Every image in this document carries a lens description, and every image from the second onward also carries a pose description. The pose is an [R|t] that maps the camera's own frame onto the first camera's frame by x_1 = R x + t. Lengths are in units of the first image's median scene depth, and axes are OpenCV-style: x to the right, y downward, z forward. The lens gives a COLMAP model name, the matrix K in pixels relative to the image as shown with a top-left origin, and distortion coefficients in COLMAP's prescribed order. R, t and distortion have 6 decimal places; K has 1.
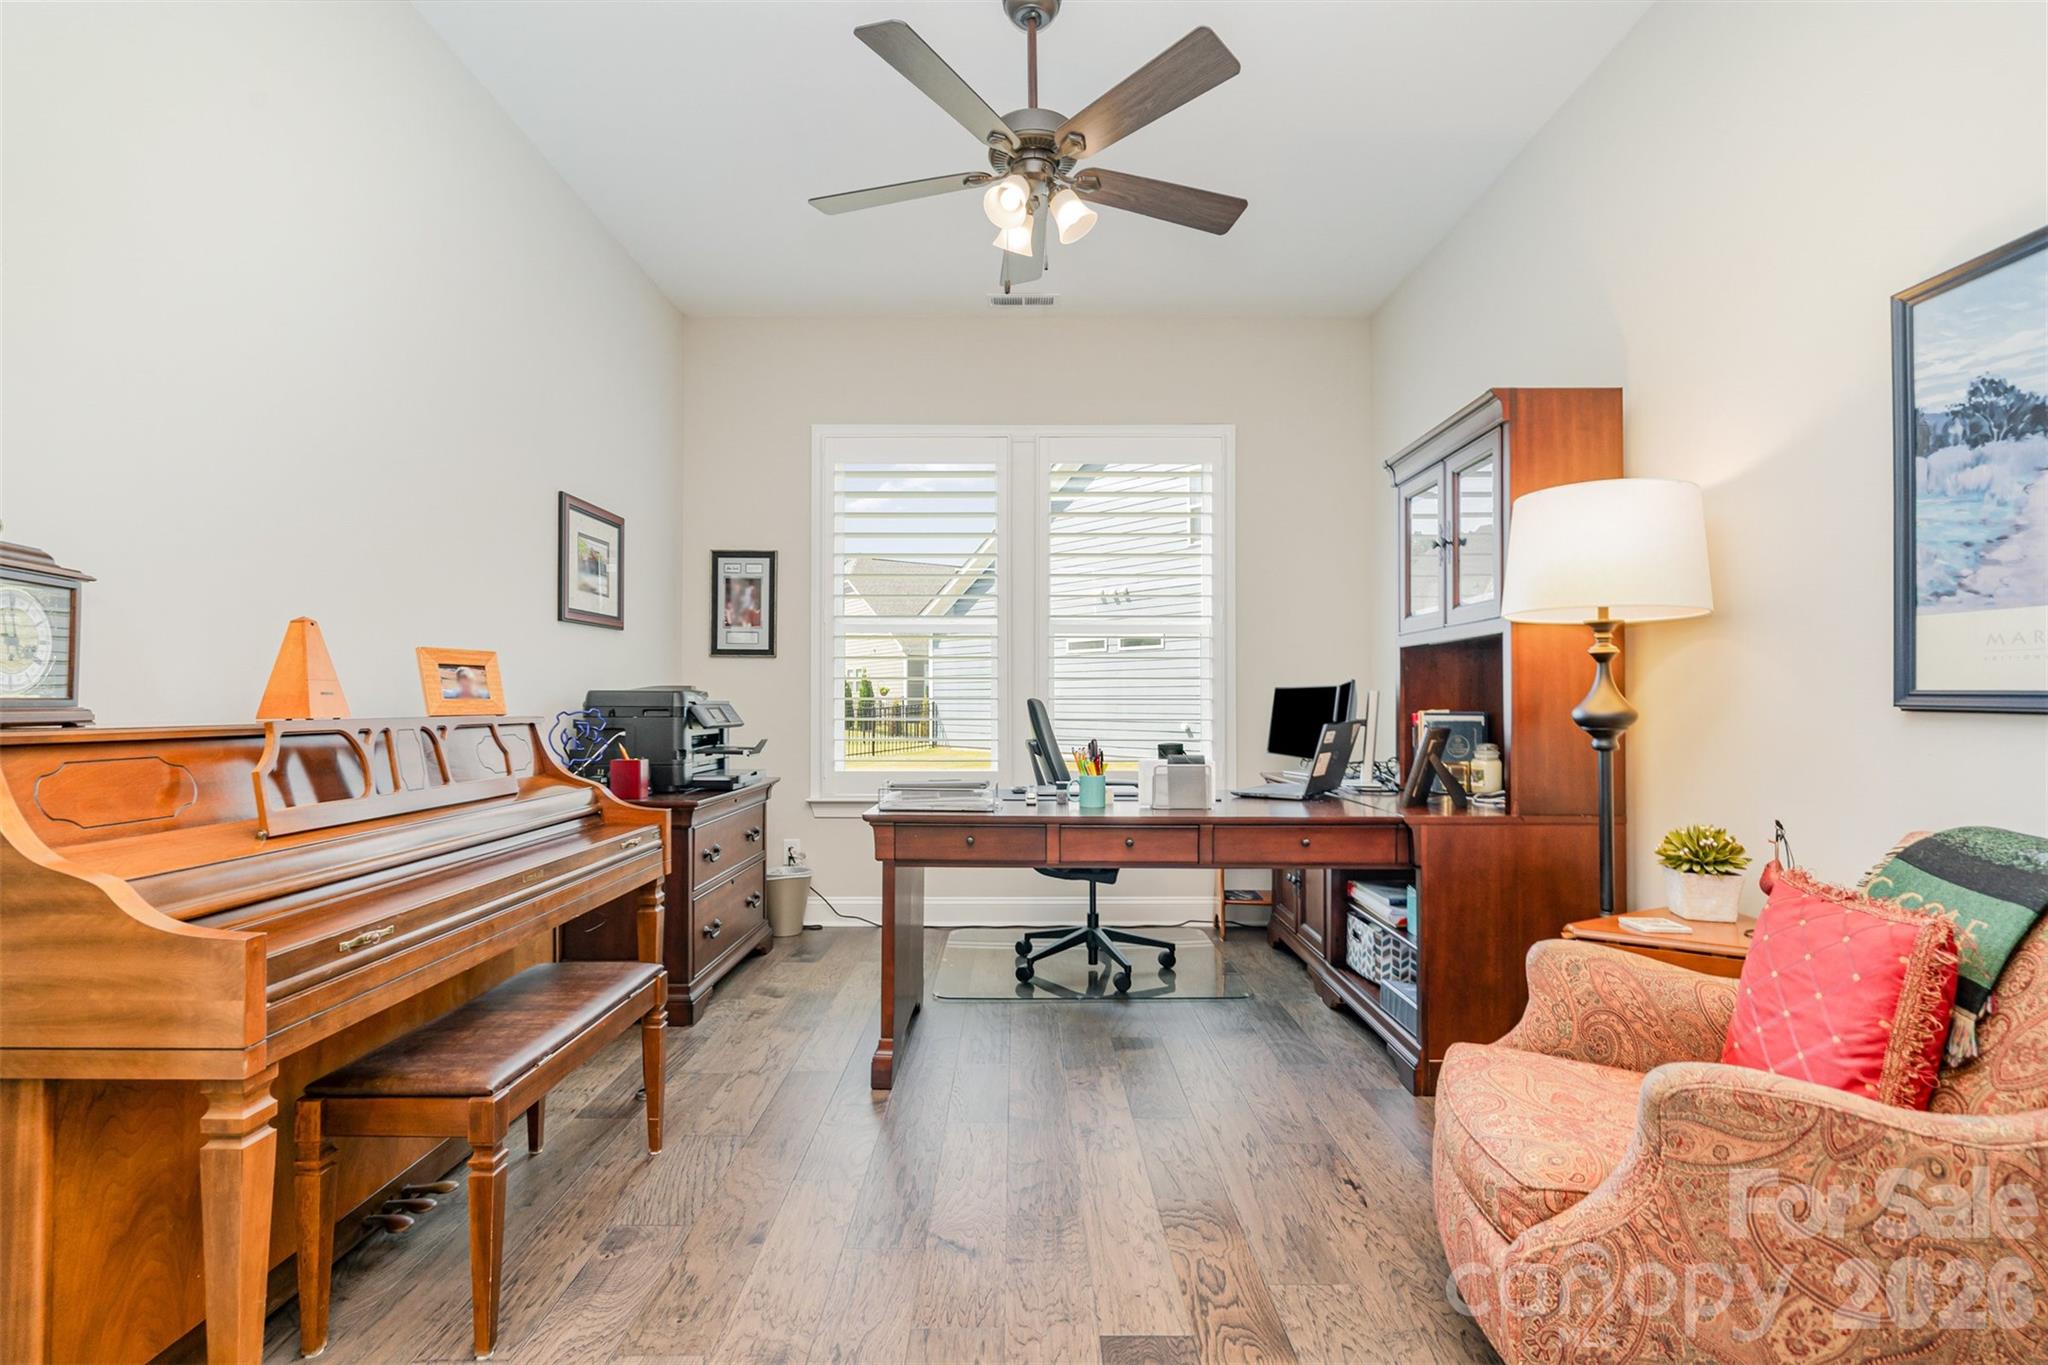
lens RADIAL K [[930.0, 0, 1023.8], [0, 930.0, 683.9], [0, 0, 1]] dist [0.002117, 0.000438]
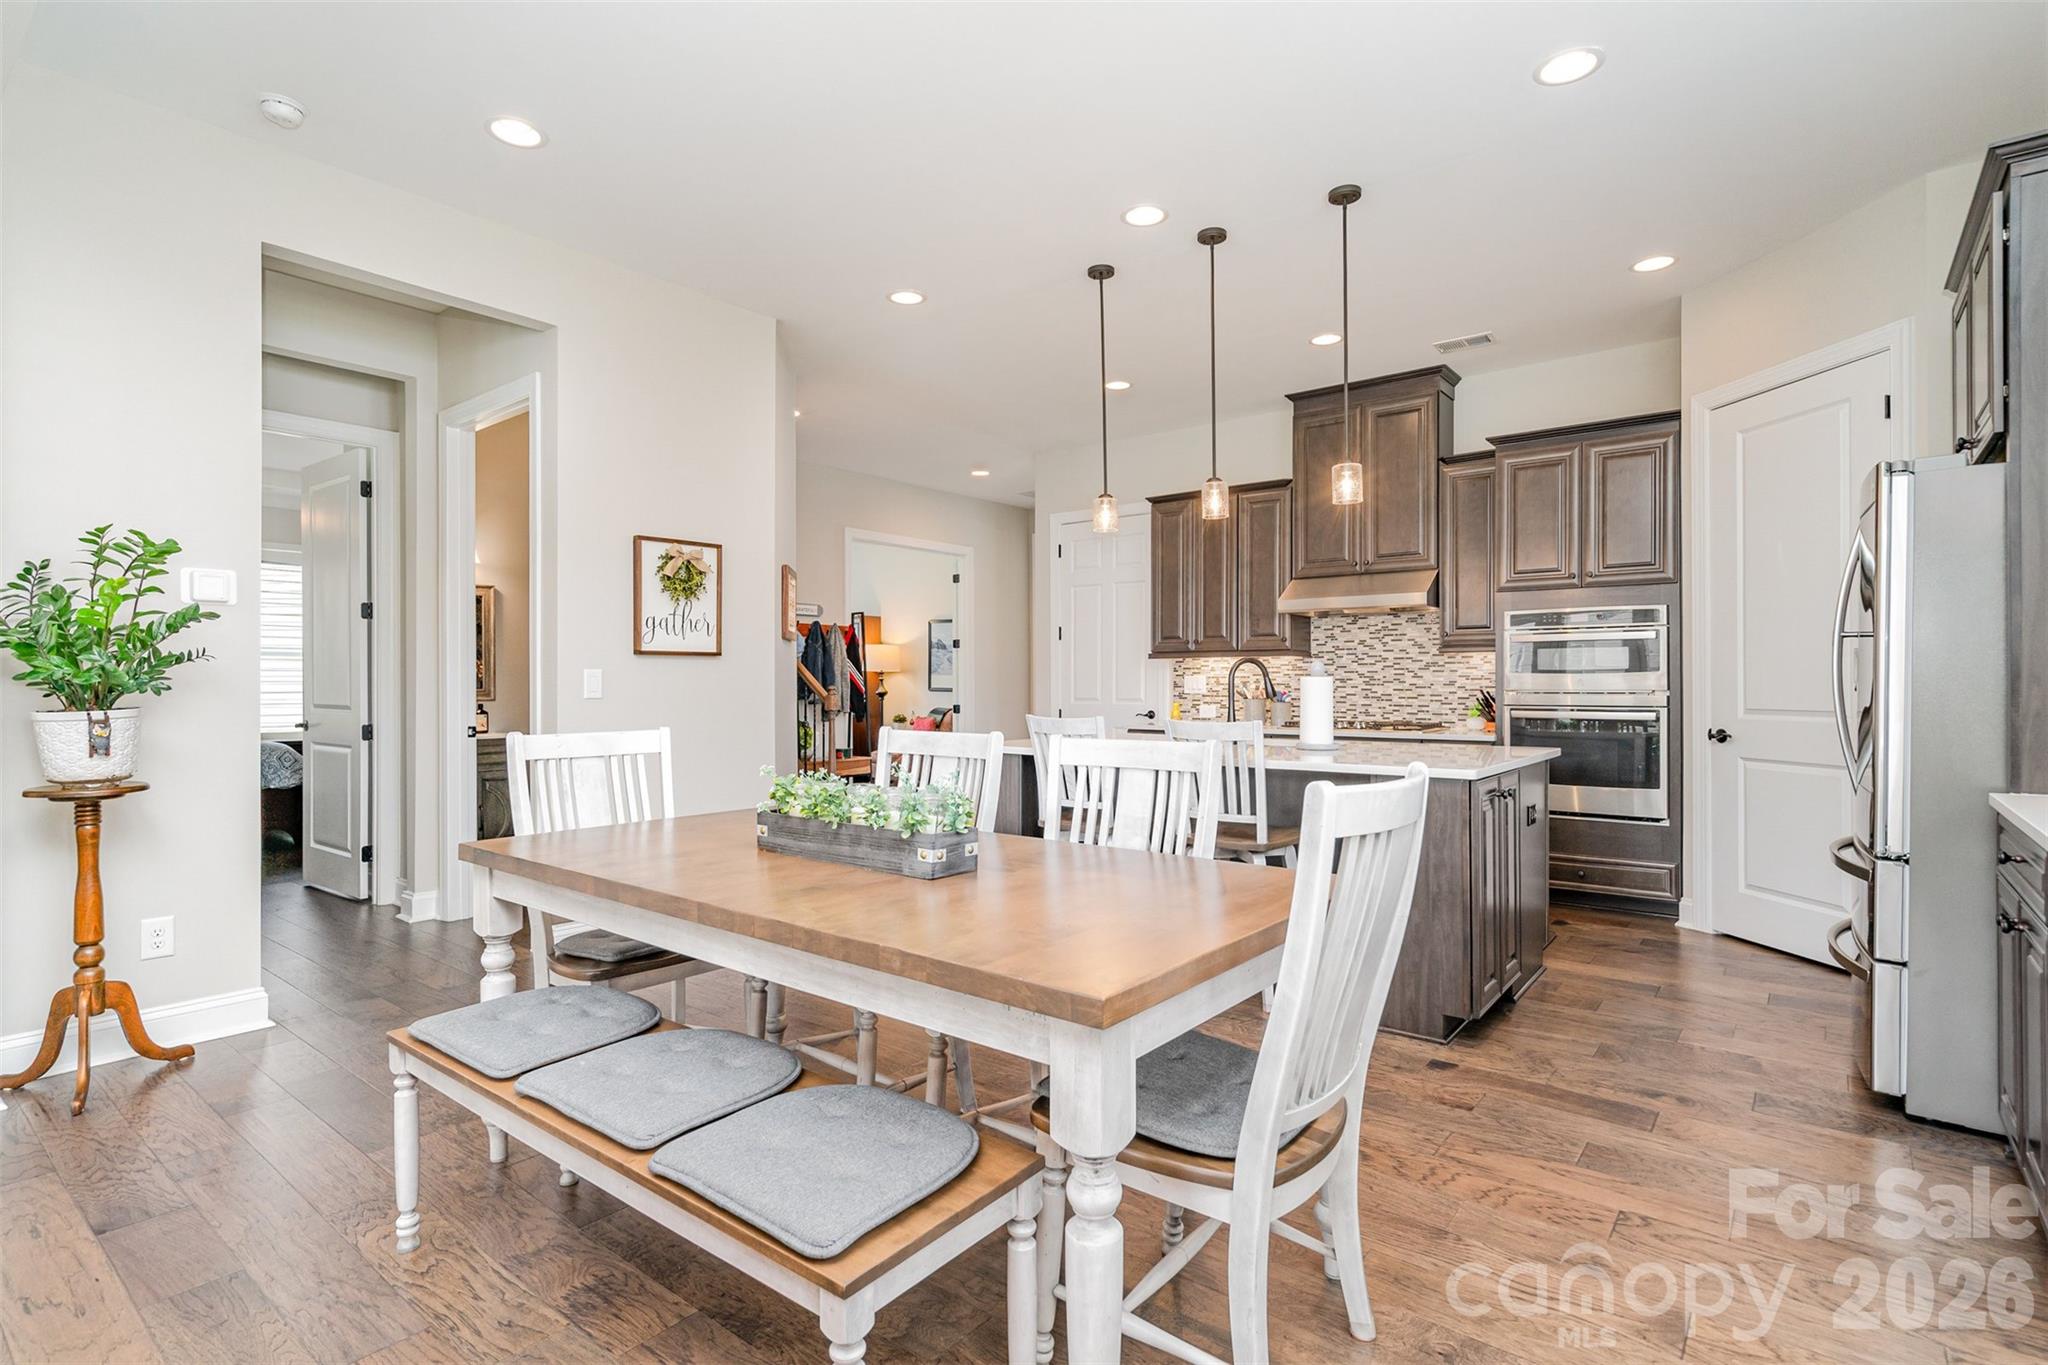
lens RADIAL K [[993.8, 0, 1019.9], [0, 993.8, 689.7], [0, 0, 1]] dist [-0.001659, 0.001197]
pose [[0.622976, 0.000461, 0.782241, -3.691844], [-0.011055, 0.999905, 0.008215, -0.037280], [-0.782163, -0.013765, 0.622922, -3.435561]]
